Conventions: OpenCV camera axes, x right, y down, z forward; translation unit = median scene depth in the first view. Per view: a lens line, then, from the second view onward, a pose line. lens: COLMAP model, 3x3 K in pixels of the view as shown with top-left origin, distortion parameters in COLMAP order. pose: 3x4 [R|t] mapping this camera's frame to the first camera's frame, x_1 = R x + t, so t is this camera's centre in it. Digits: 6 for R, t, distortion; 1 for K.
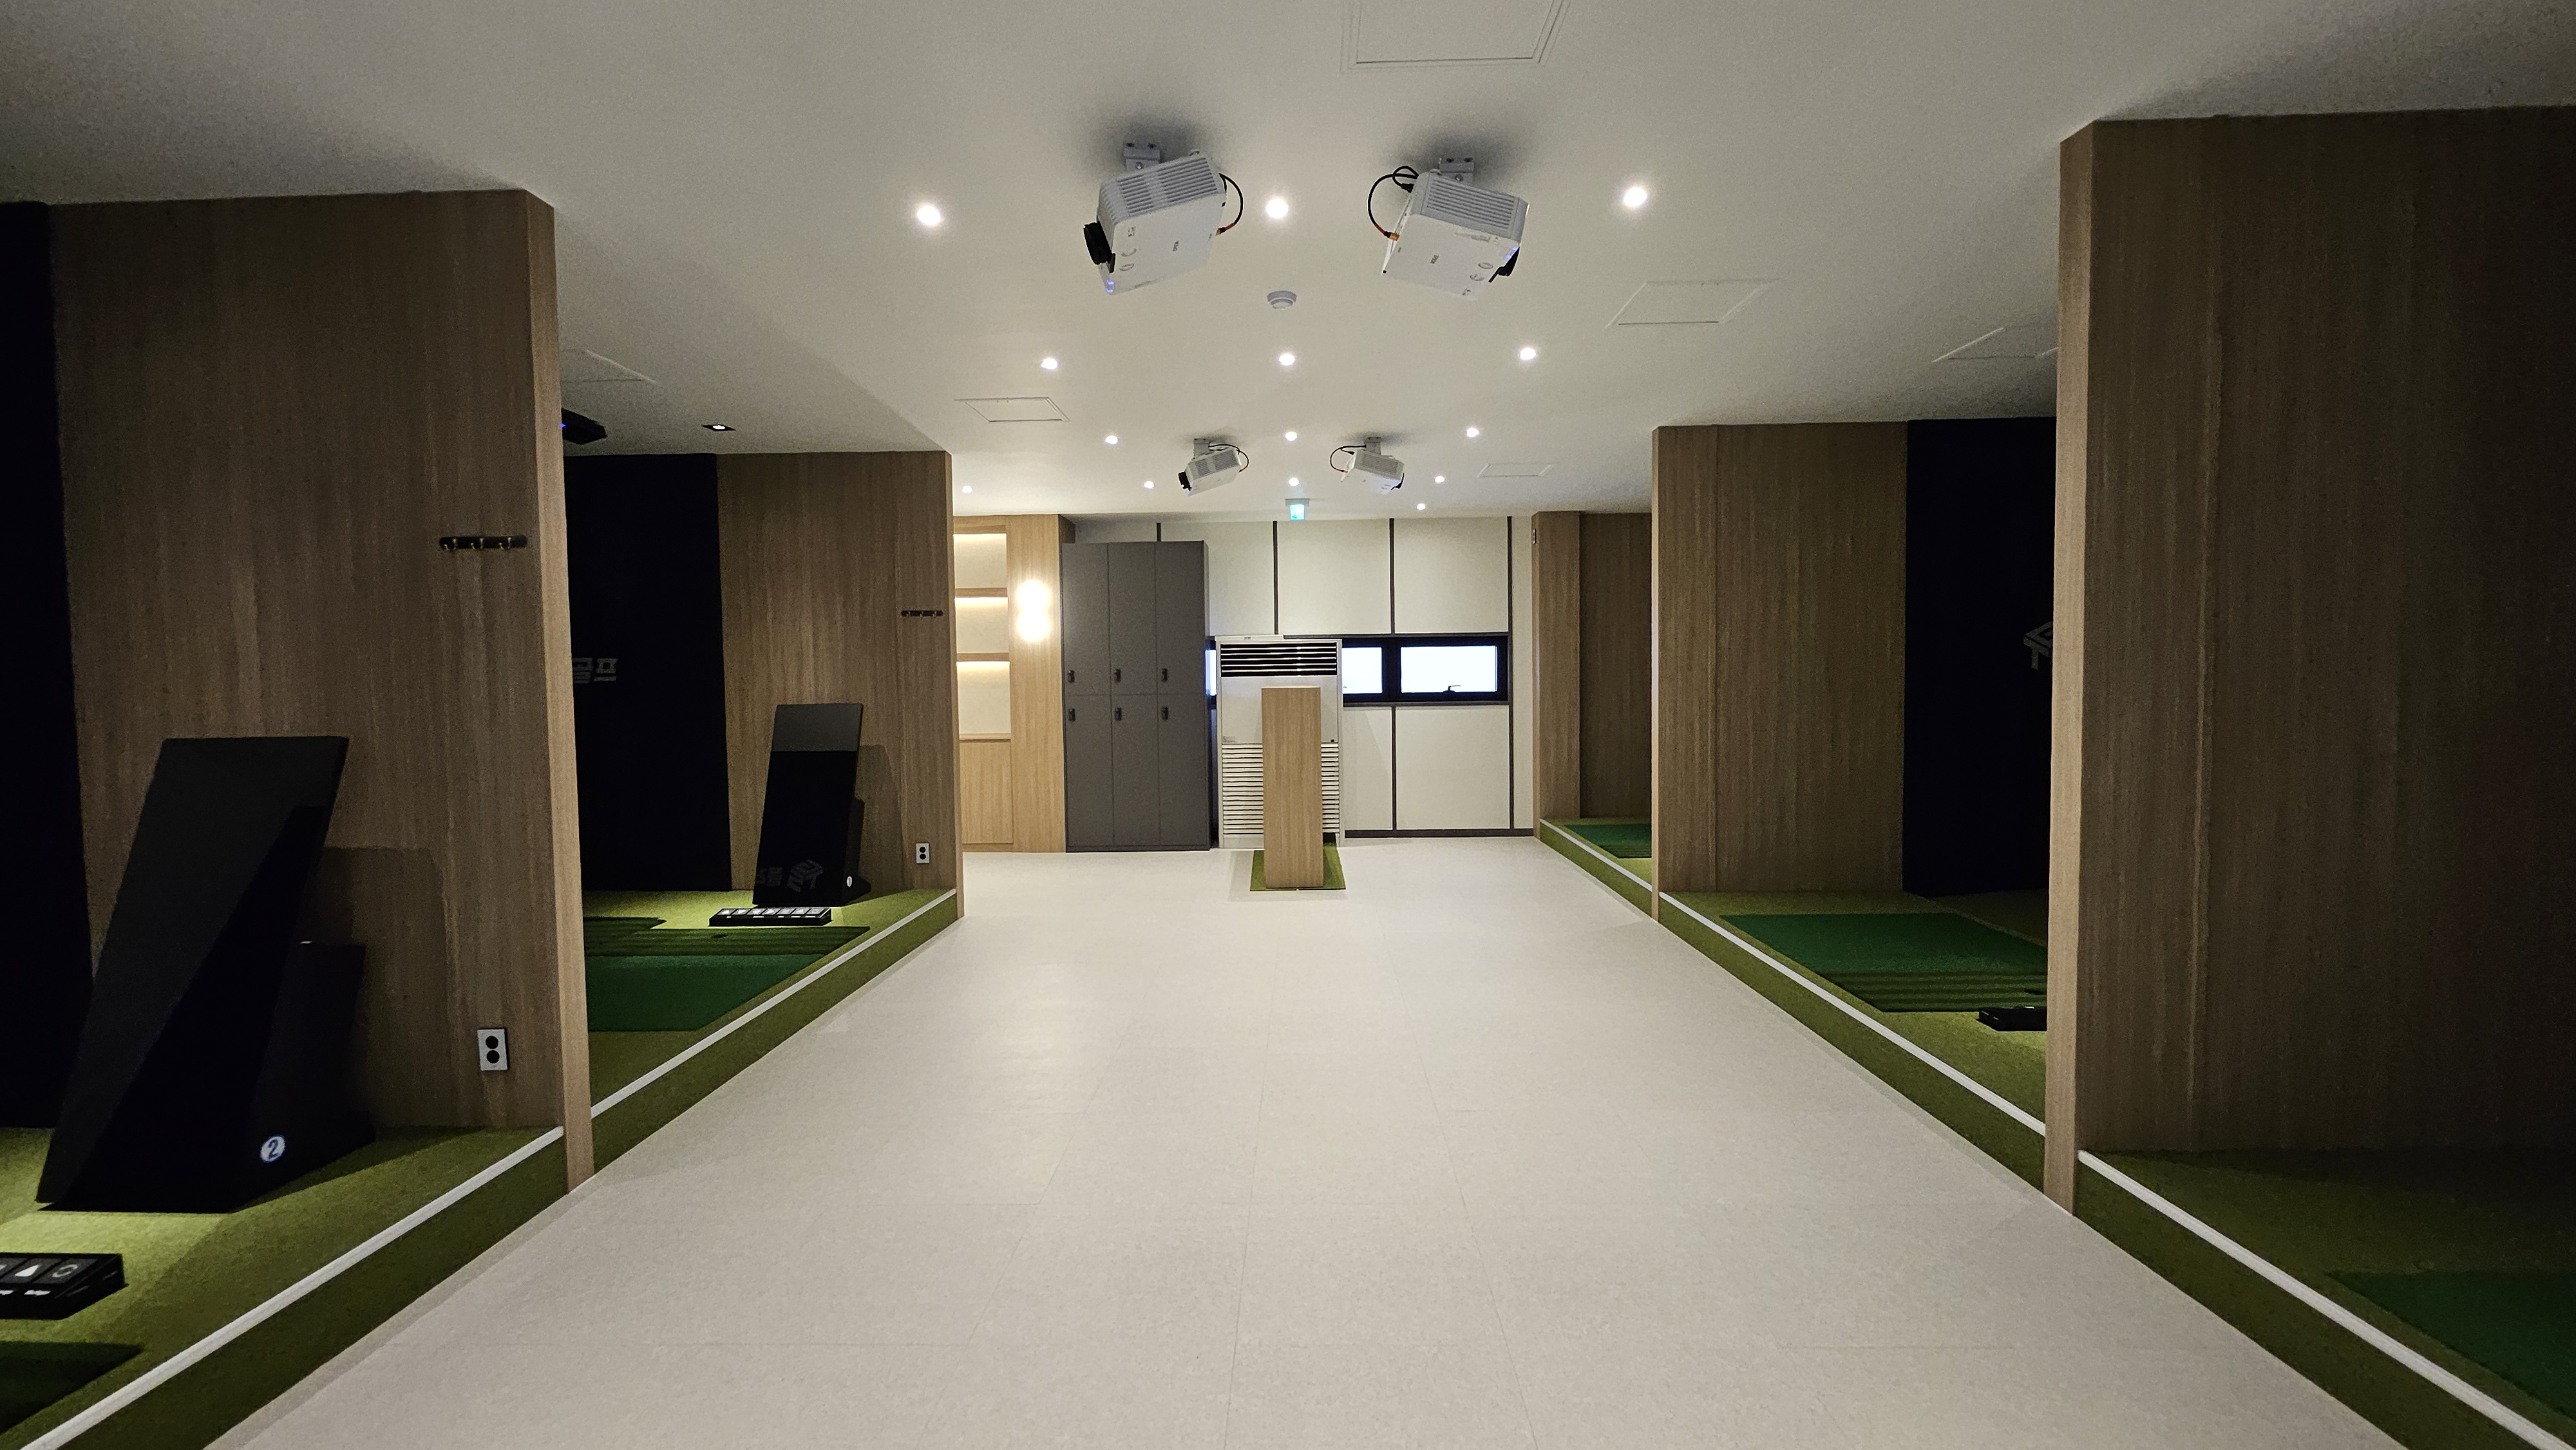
lens RADIAL K [[1015.4, 0, 1278.2], [0, 1015.4, 718.8], [0, 0, 1]] dist [0.005795, -0.004552]
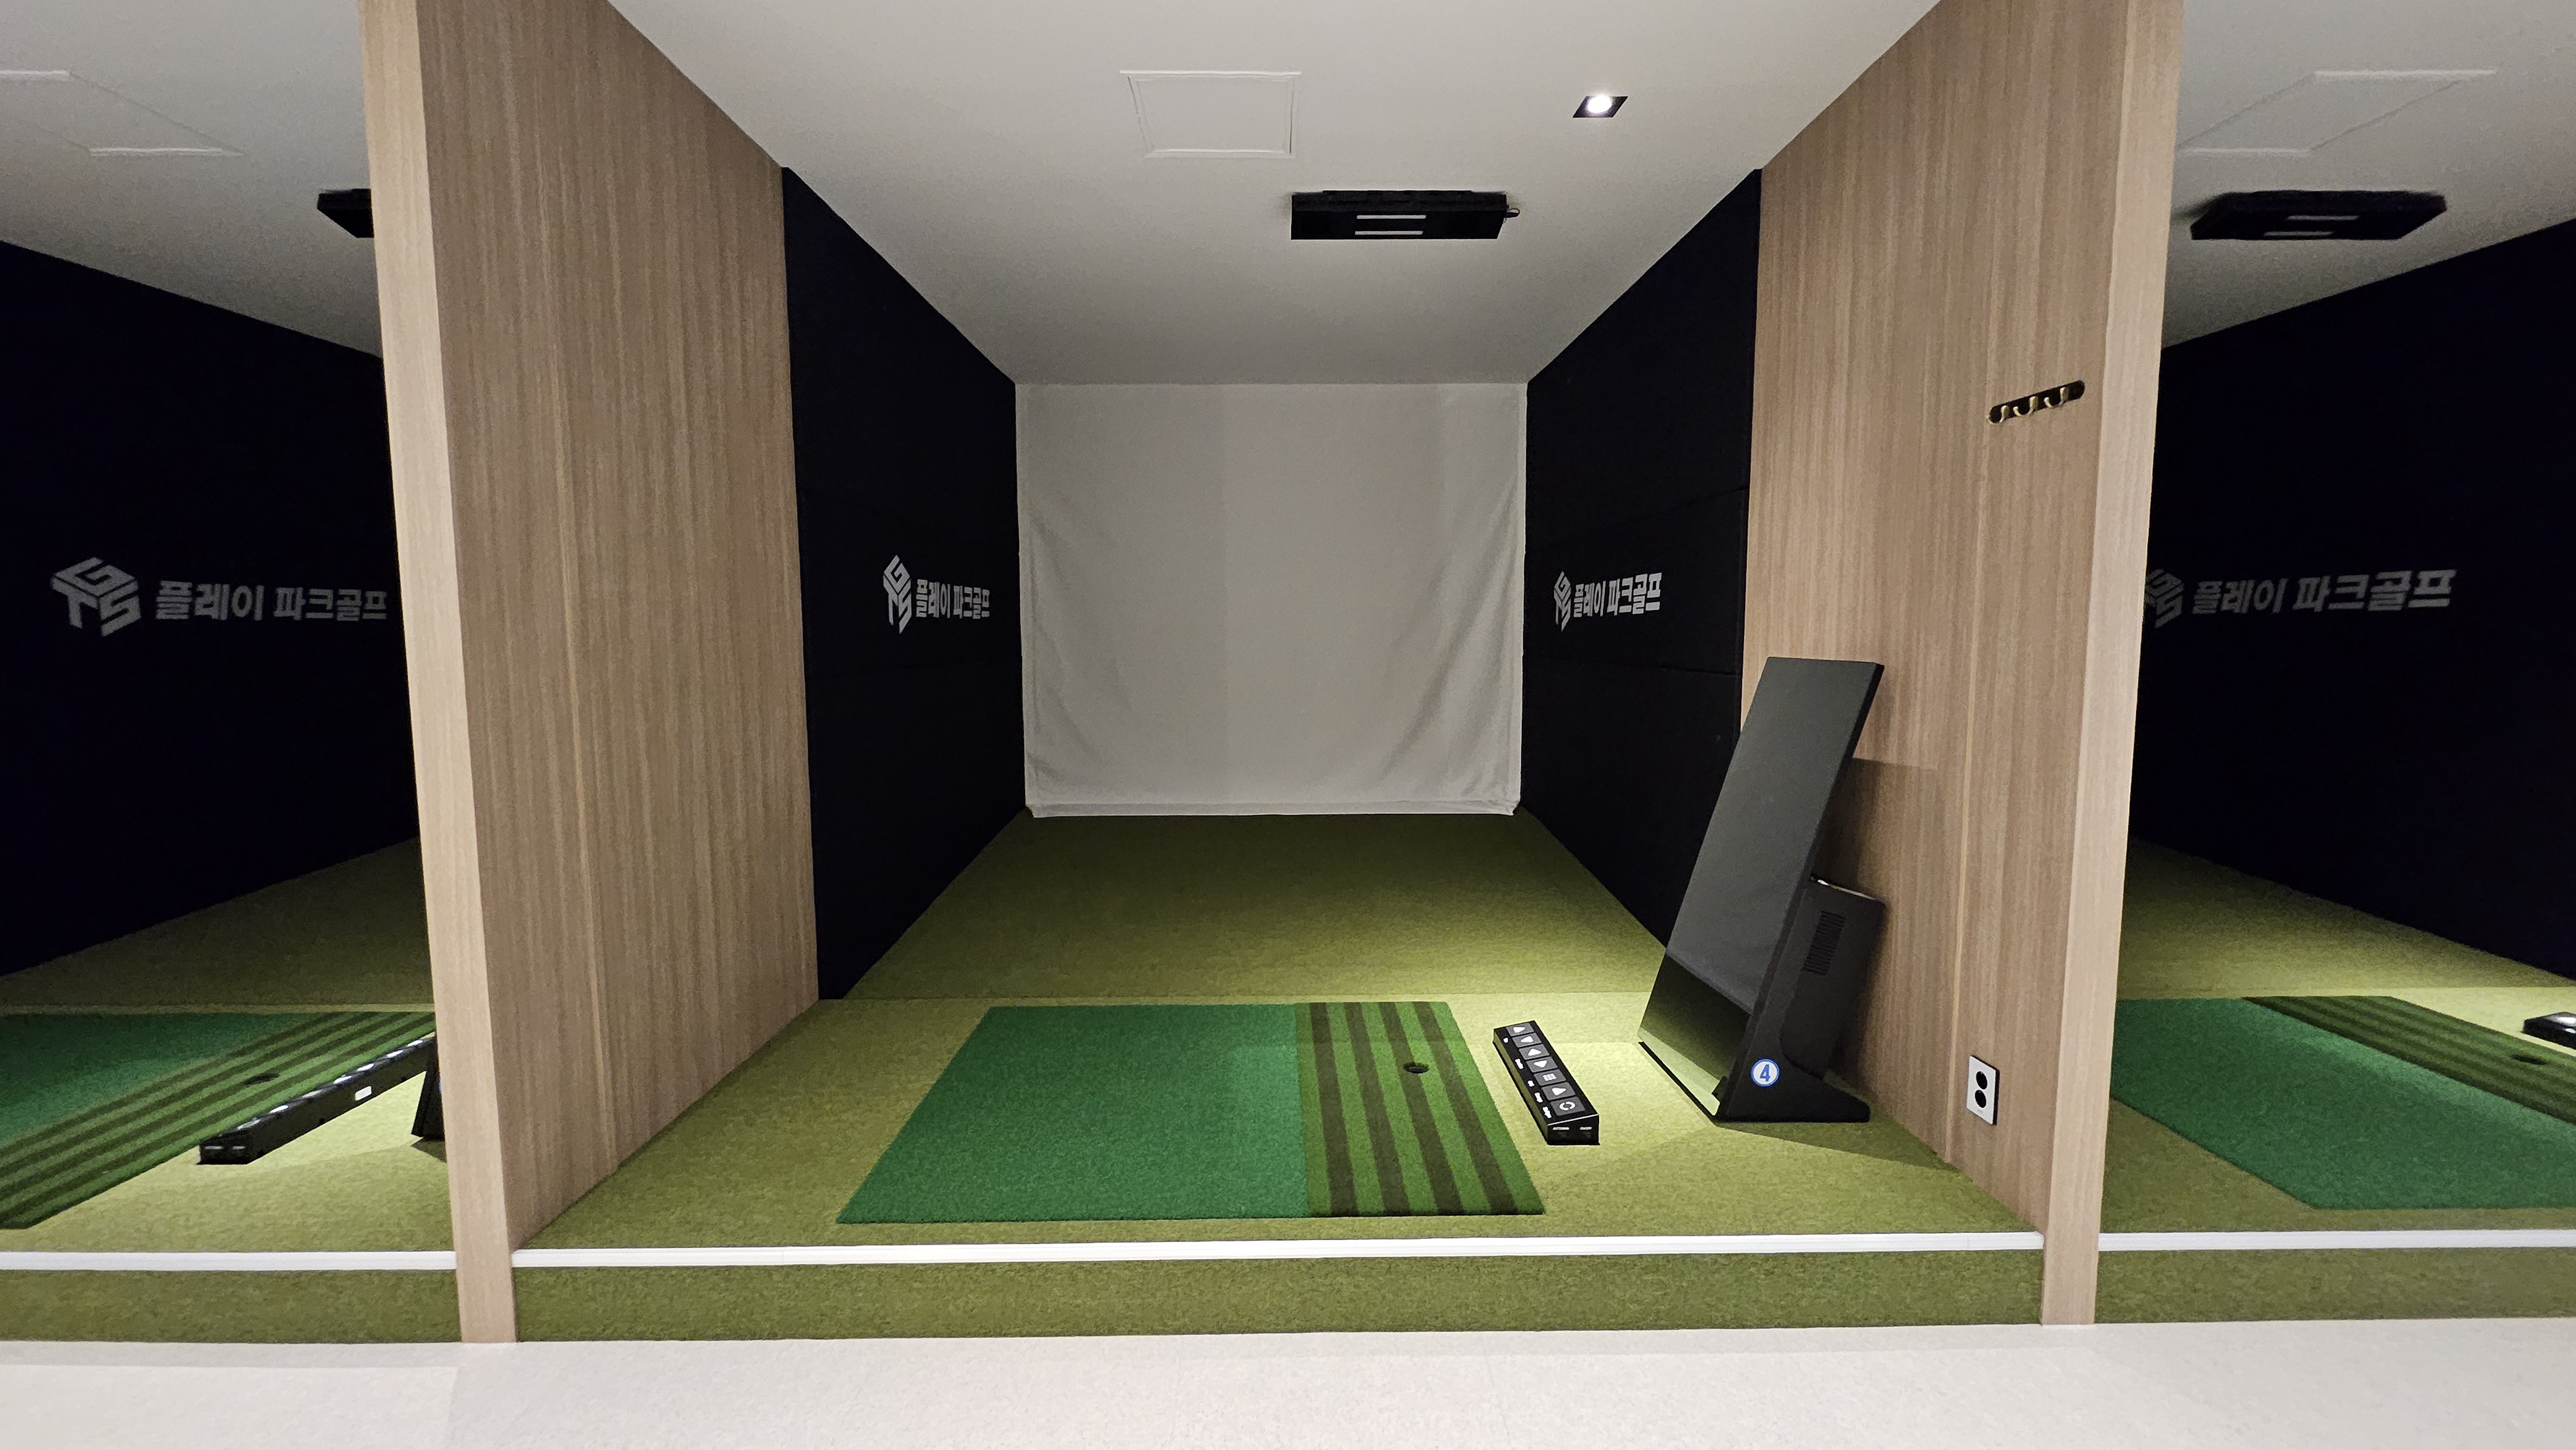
lens RADIAL K [[1015.4, 0, 1278.2], [0, 1015.4, 718.8], [0, 0, 1]] dist [0.005795, -0.004552]
pose [[0.047244, 0.103401, -0.993517, -0.073506], [-0.041661, 0.993966, 0.101467, -0.000659], [0.998014, 0.036597, 0.051266, 0.431231]]
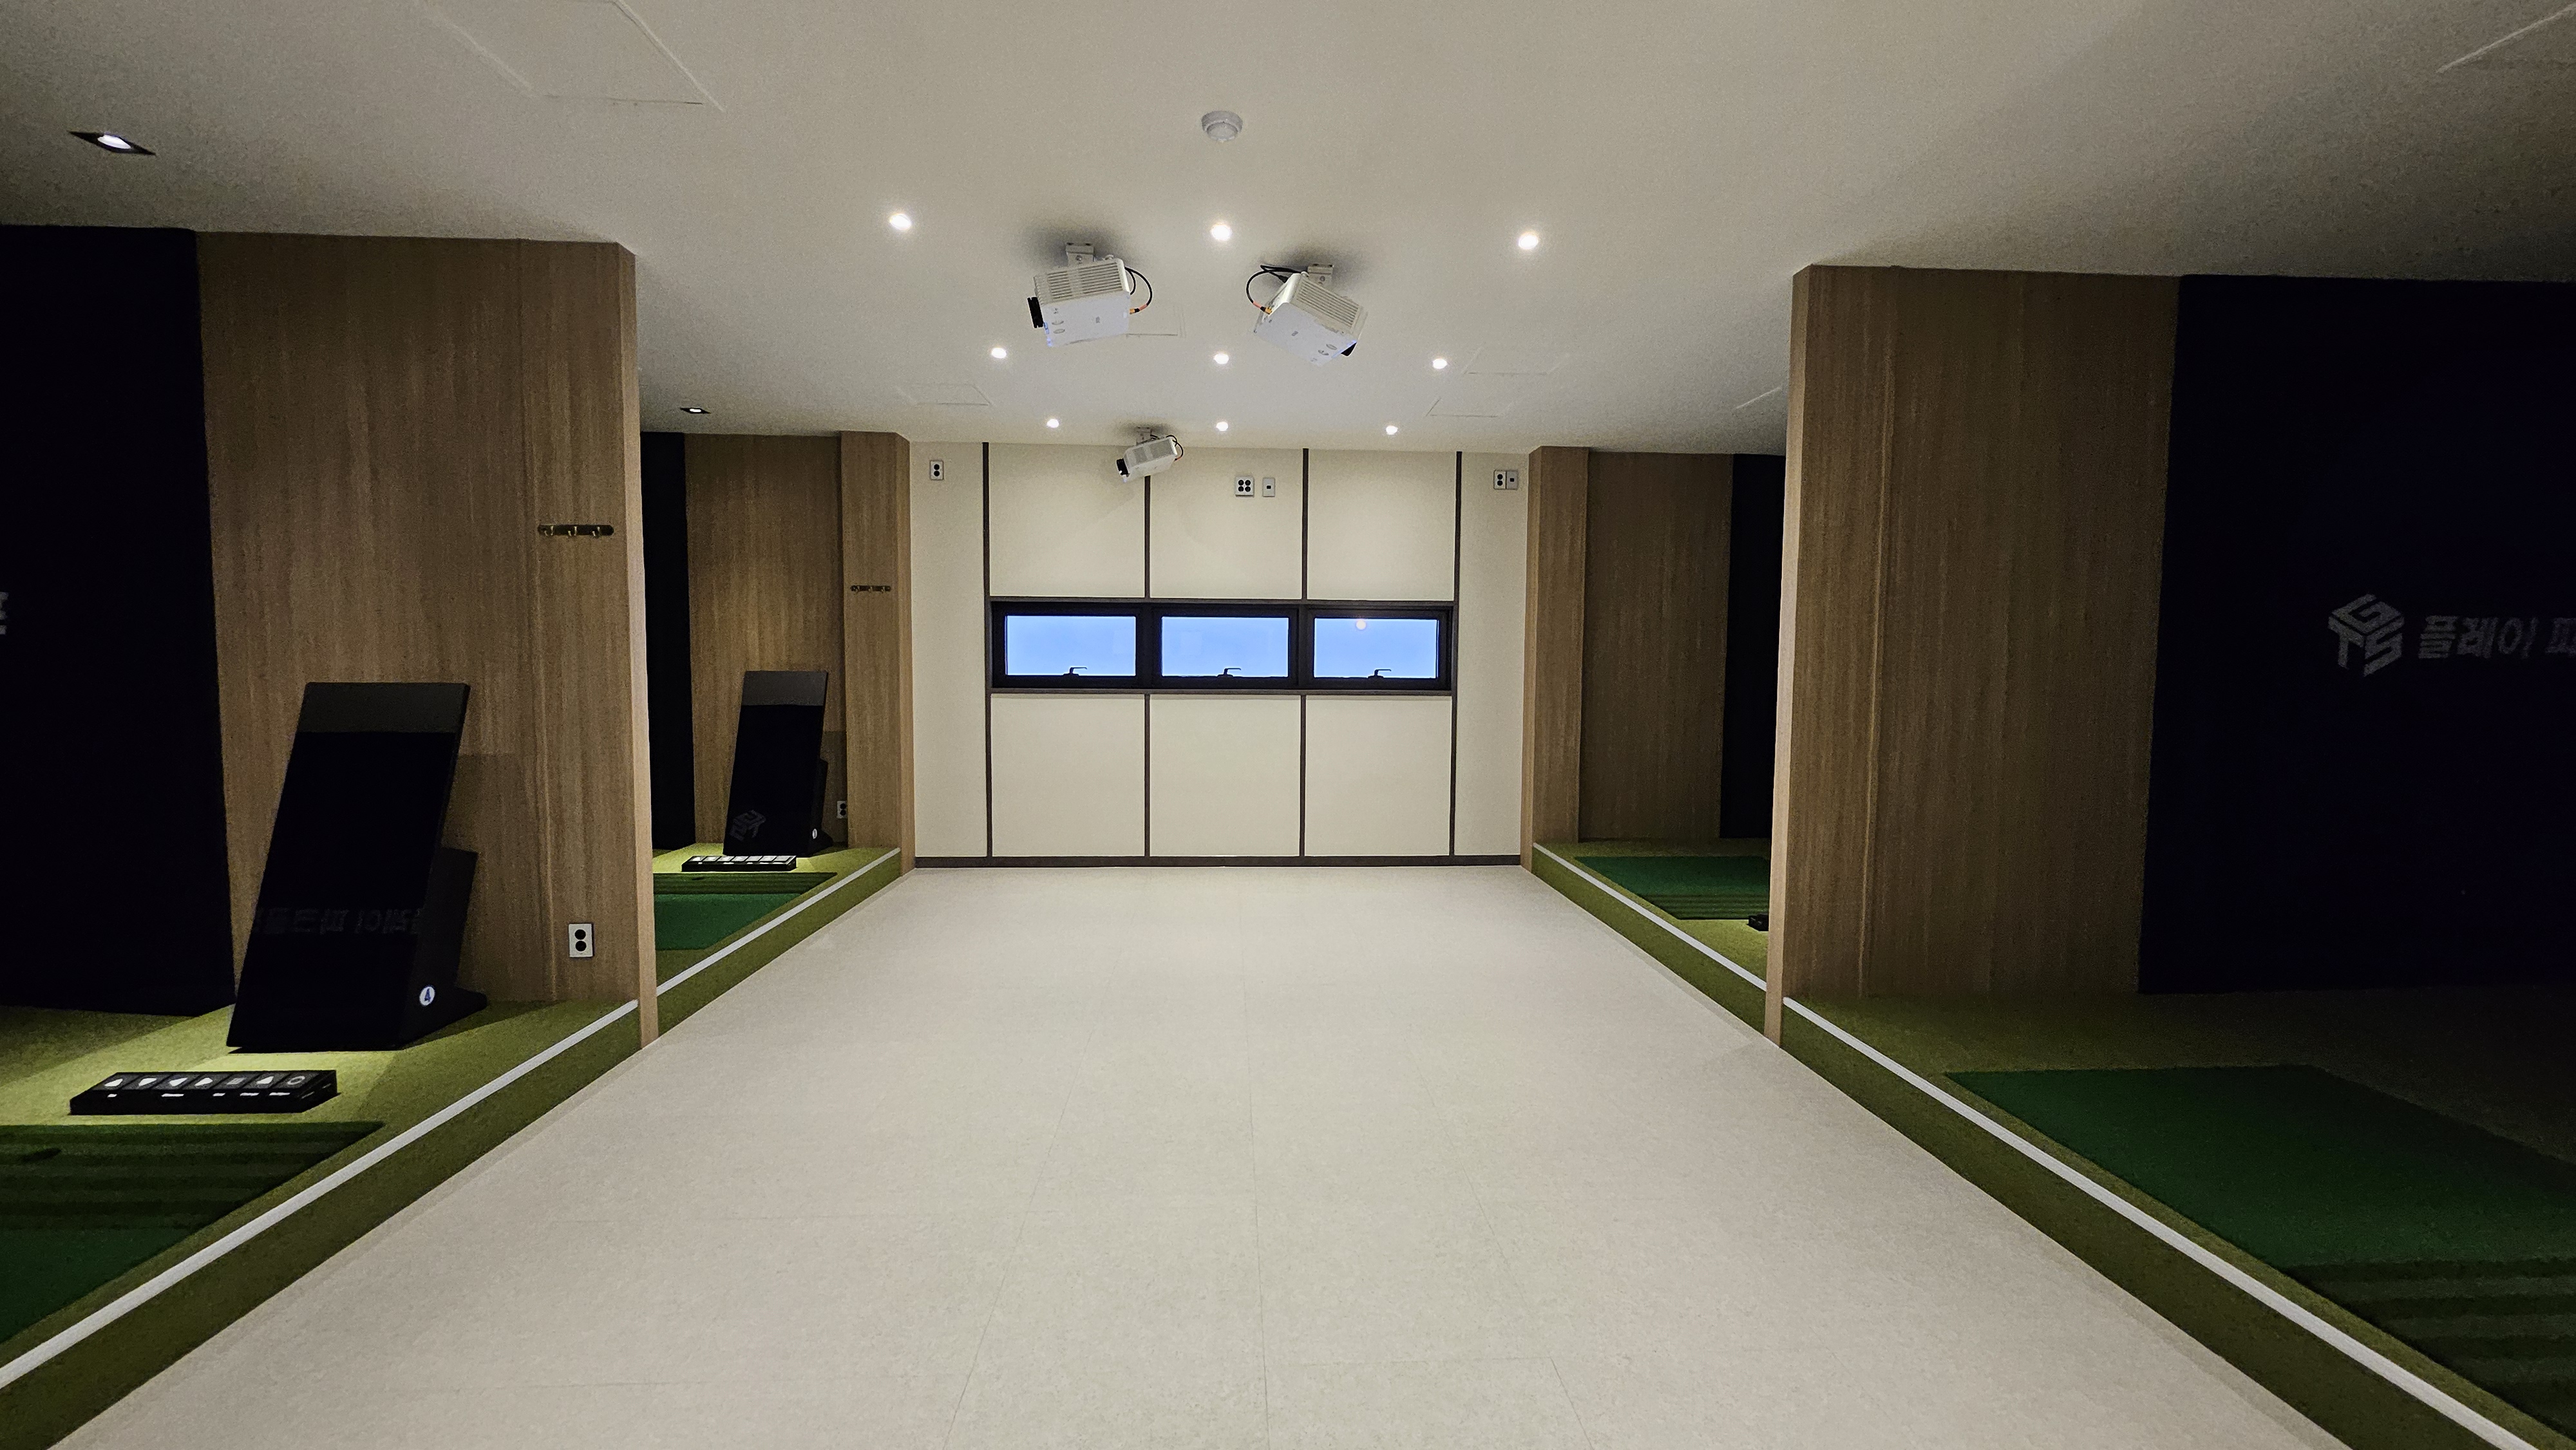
lens RADIAL K [[1015.4, 0, 1278.2], [0, 1015.4, 718.8], [0, 0, 1]] dist [0.005795, -0.004552]
pose [[0.996978, 0.016379, 0.075943, -0.022603], [-0.017946, 0.999639, 0.019996, 0.018174], [-0.075588, -0.021298, 0.996912, -0.292458]]
